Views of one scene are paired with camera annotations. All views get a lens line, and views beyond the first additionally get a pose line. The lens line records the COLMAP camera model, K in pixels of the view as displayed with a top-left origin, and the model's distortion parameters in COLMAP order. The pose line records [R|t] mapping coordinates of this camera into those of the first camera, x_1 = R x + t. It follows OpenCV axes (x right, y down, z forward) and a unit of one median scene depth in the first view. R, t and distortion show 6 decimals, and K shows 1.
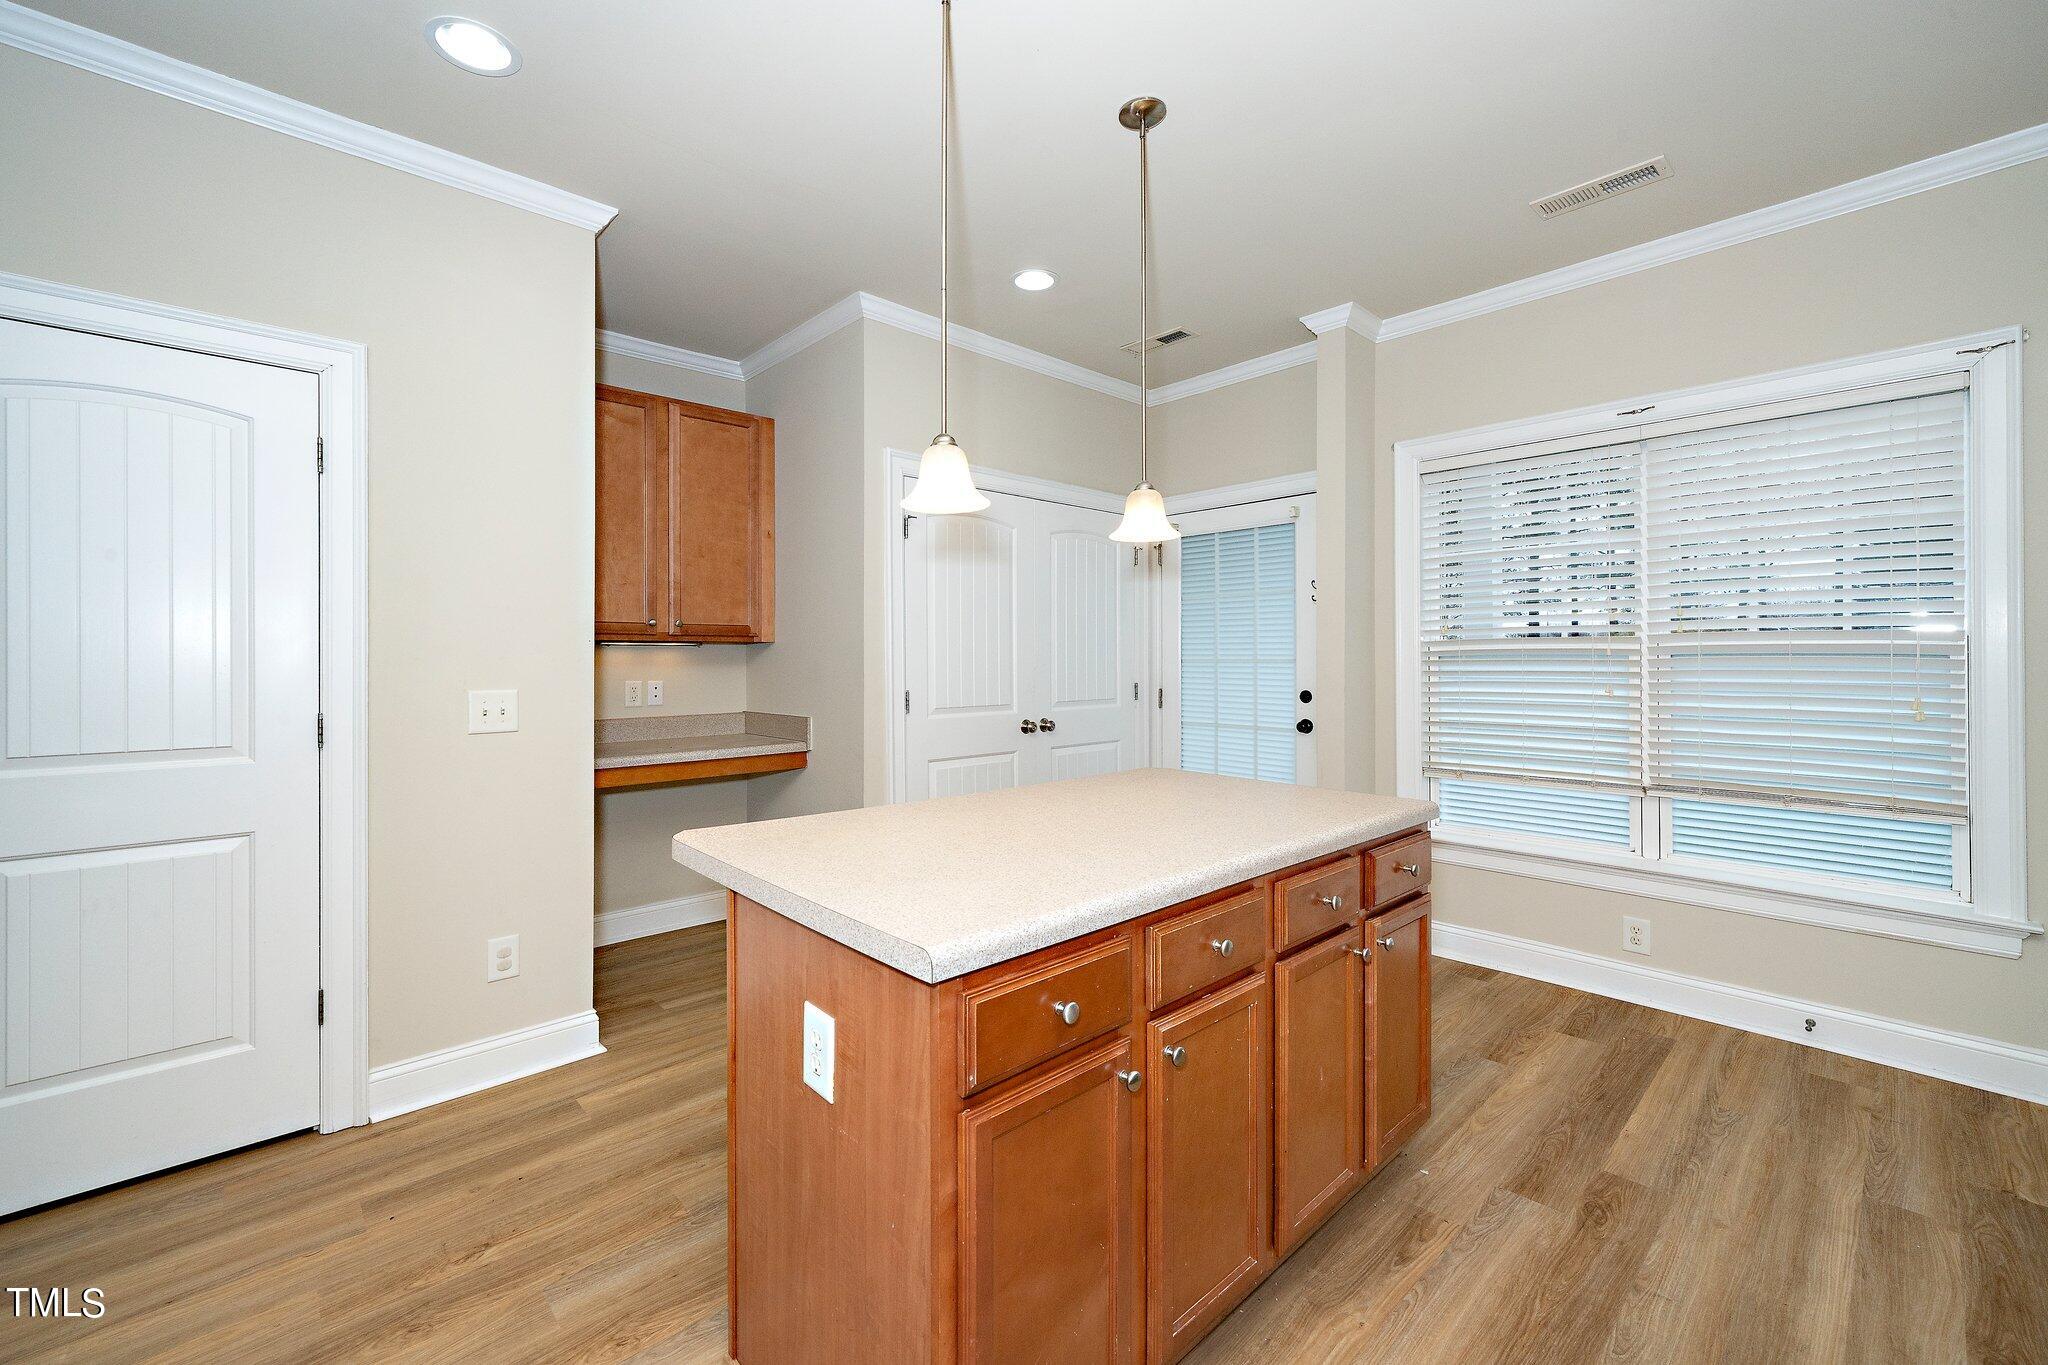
lens RADIAL K [[844.7, 0, 1018.1], [0, 844.7, 655.6], [0, 0, 1]] dist [-0.002288, 0.000238]
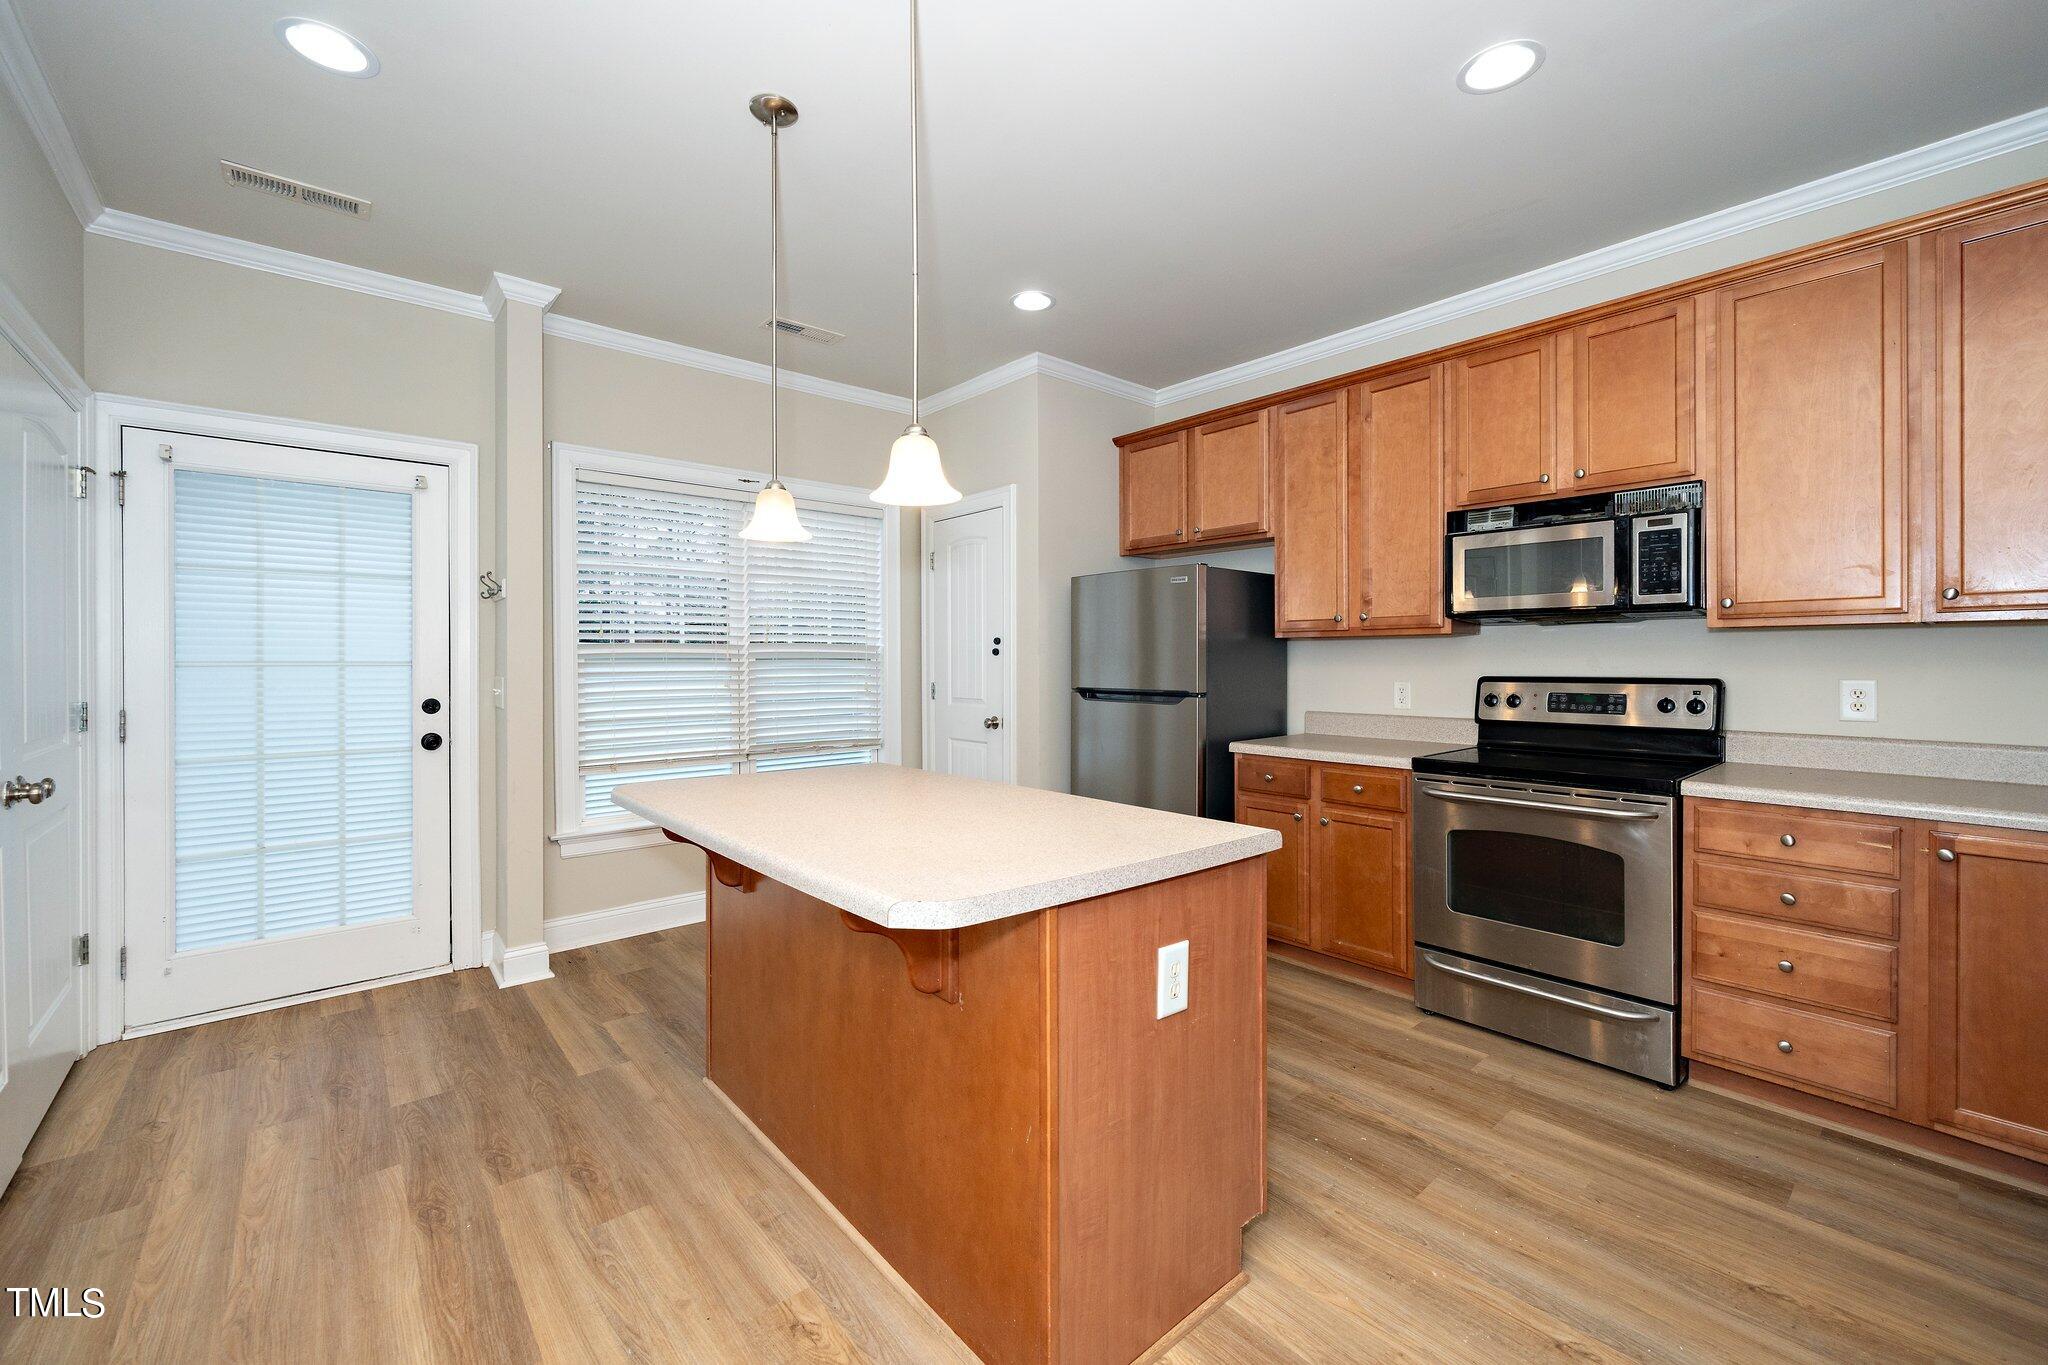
lens RADIAL K [[844.7, 0, 1018.1], [0, 844.7, 655.6], [0, 0, 1]] dist [-0.002288, 0.000238]
pose [[0.064128, 0.005796, 0.997925, -0.723309], [-0.000082, 0.999983, -0.005803, 0.005482], [-0.997942, 0.000290, 0.064127, 0.577280]]
